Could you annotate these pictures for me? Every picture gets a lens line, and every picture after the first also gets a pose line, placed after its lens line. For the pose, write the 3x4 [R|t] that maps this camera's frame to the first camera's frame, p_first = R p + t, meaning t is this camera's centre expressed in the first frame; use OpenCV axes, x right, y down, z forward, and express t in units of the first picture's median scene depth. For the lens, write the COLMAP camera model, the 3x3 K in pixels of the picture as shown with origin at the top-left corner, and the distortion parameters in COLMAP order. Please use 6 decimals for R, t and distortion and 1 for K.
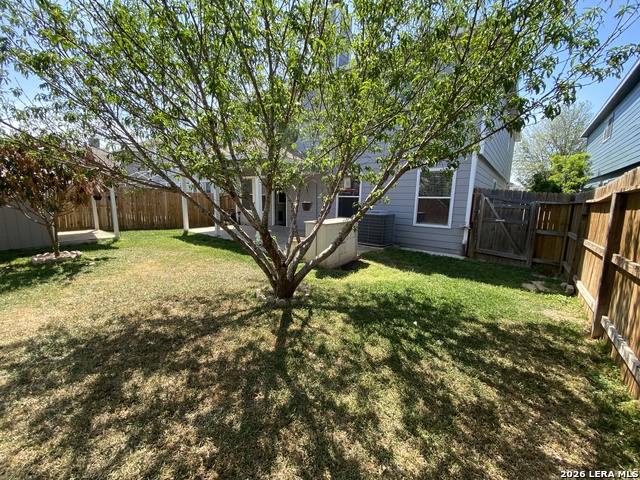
lens RADIAL K [[261.4, 0, 317.3], [0, 261.4, 241.9], [0, 0, 1]] dist [-0.008596, -0.006716]
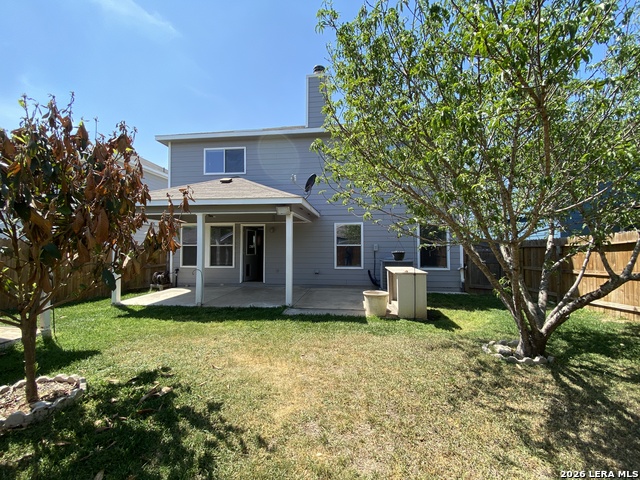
lens RADIAL K [[261.4, 0, 318.6], [0, 261.4, 240.0], [0, 0, 1]] dist [-0.008596, -0.006716]
pose [[0.851050, -0.008584, 0.525015, -0.903016], [0.102394, 0.983384, -0.149903, -0.097826], [-0.515004, 0.181333, 0.837788, 0.374013]]
